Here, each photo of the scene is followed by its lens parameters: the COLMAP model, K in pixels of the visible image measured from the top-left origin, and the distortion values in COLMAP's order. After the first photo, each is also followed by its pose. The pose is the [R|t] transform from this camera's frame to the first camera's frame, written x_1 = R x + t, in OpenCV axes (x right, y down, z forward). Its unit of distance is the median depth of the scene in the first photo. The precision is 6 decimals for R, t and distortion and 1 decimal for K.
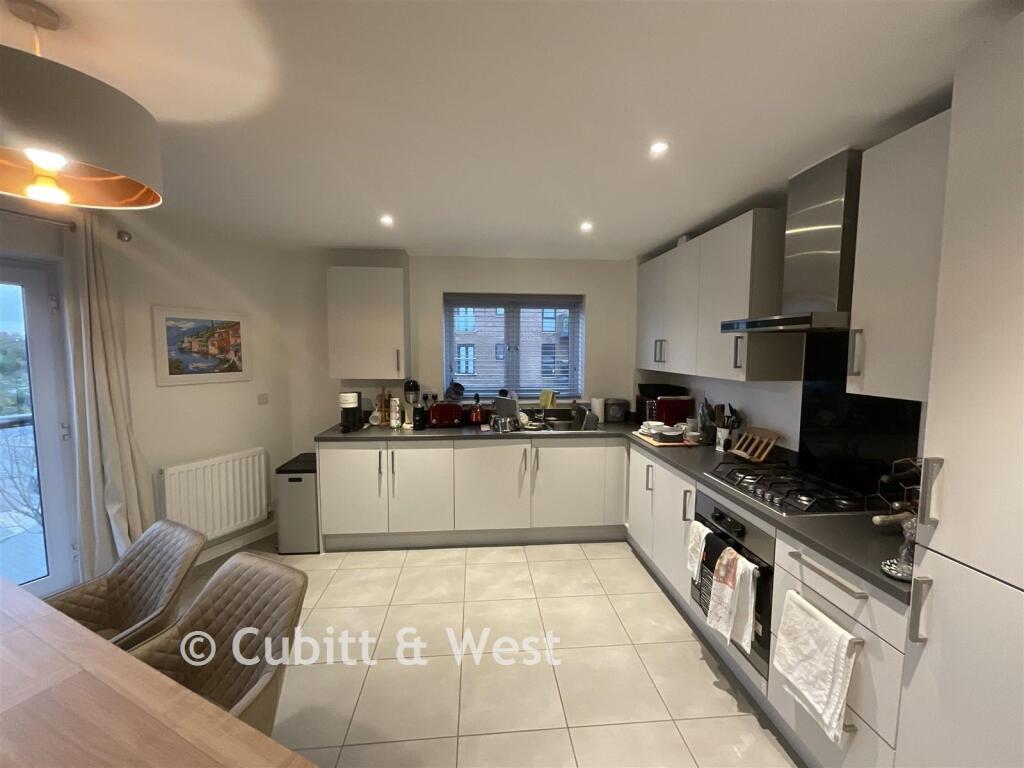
lens RADIAL K [[415.8, 0, 512.0], [0, 415.8, 384.0], [0, 0, 1]] dist [-0.000715, 0.000093]
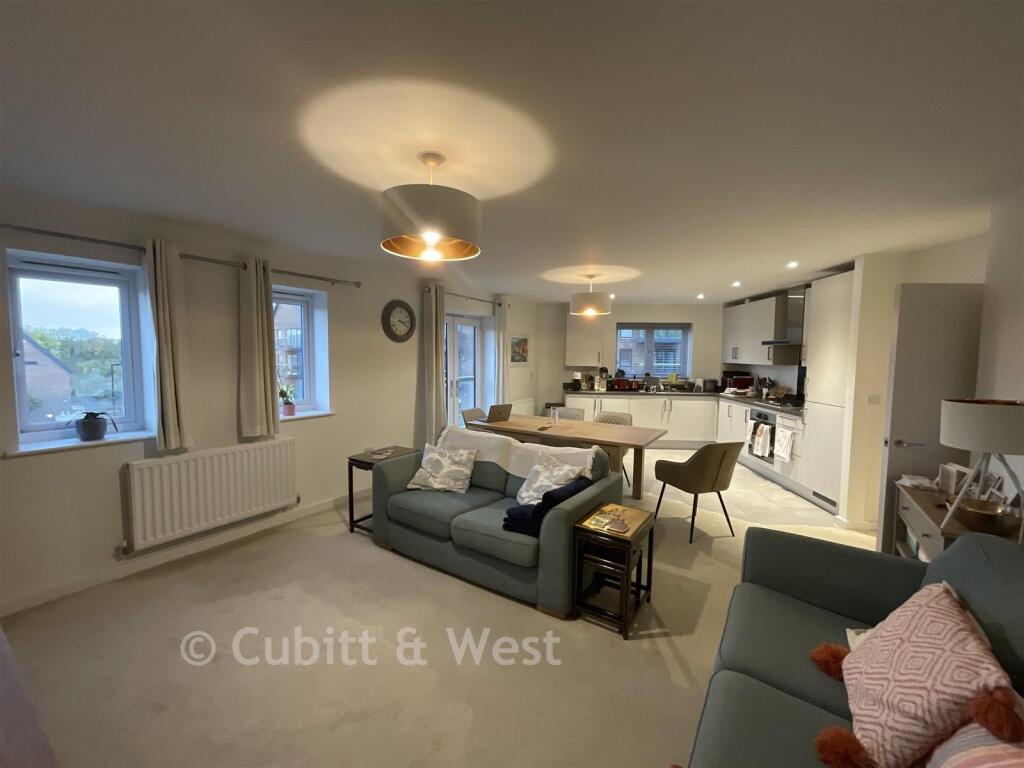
lens RADIAL K [[415.8, 0, 512.0], [0, 415.8, 384.0], [0, 0, 1]] dist [-0.000715, 0.000093]
pose [[0.989334, 0.016404, -0.144738, -0.422524], [-0.017982, 0.999792, -0.009599, 0.108731], [0.144550, 0.012099, 0.989424, -1.153308]]
